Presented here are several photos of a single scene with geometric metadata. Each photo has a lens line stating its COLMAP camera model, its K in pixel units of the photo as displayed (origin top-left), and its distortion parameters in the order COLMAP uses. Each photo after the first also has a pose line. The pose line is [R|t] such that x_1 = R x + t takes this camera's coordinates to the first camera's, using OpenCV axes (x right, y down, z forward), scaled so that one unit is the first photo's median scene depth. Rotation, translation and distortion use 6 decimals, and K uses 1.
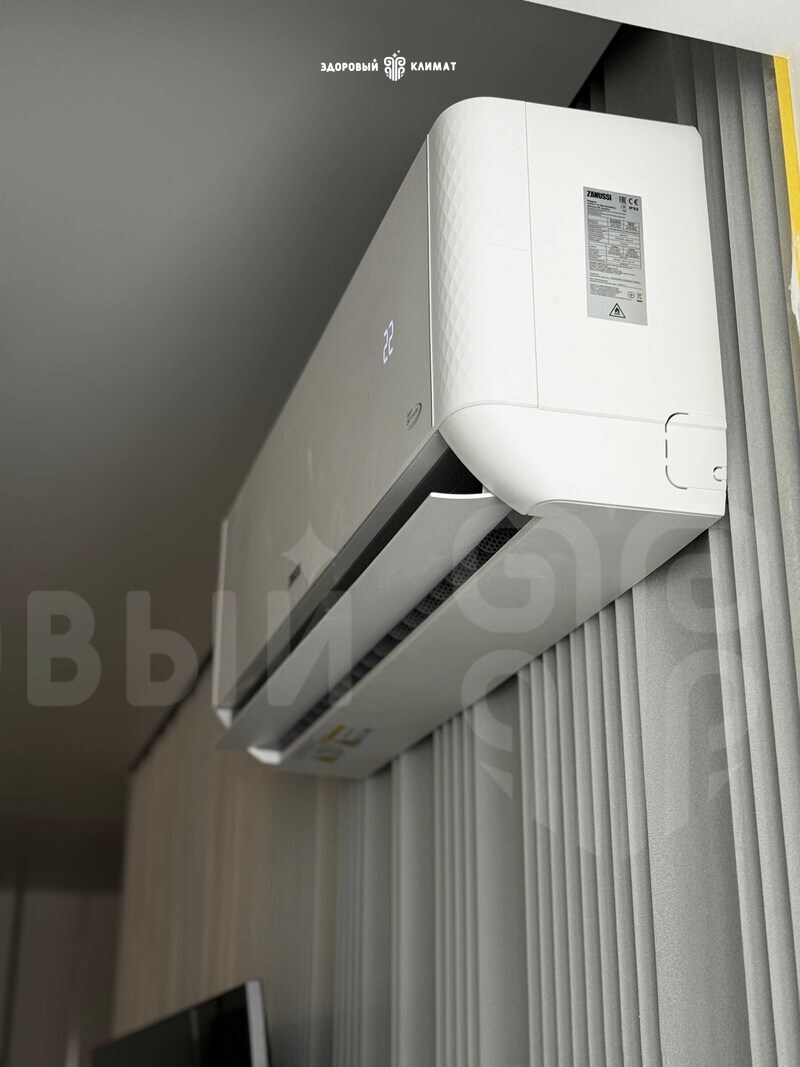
lens RADIAL K [[1505.4, 0, 401.7], [0, 1505.4, 530.8], [0, 0, 1]] dist [0.120058, -0.028227]
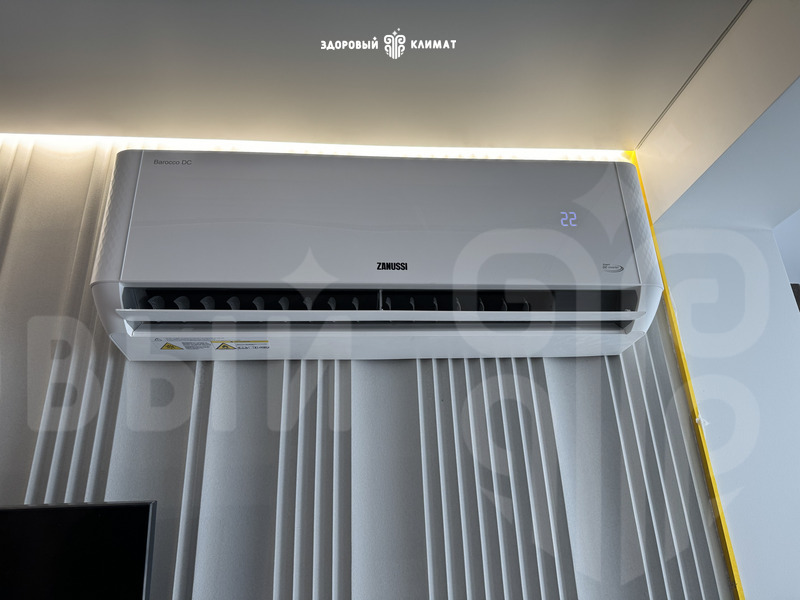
lens RADIAL K [[574.9, 0, 398.7], [0, 574.9, 298.8], [0, 0, 1]] dist [0.023108, -0.006212]
pose [[0.200388, 0.374536, 0.905300, -0.832839], [-0.316804, 0.899170, -0.301876, 0.331737], [-0.927081, -0.226311, 0.298837, 1.041552]]
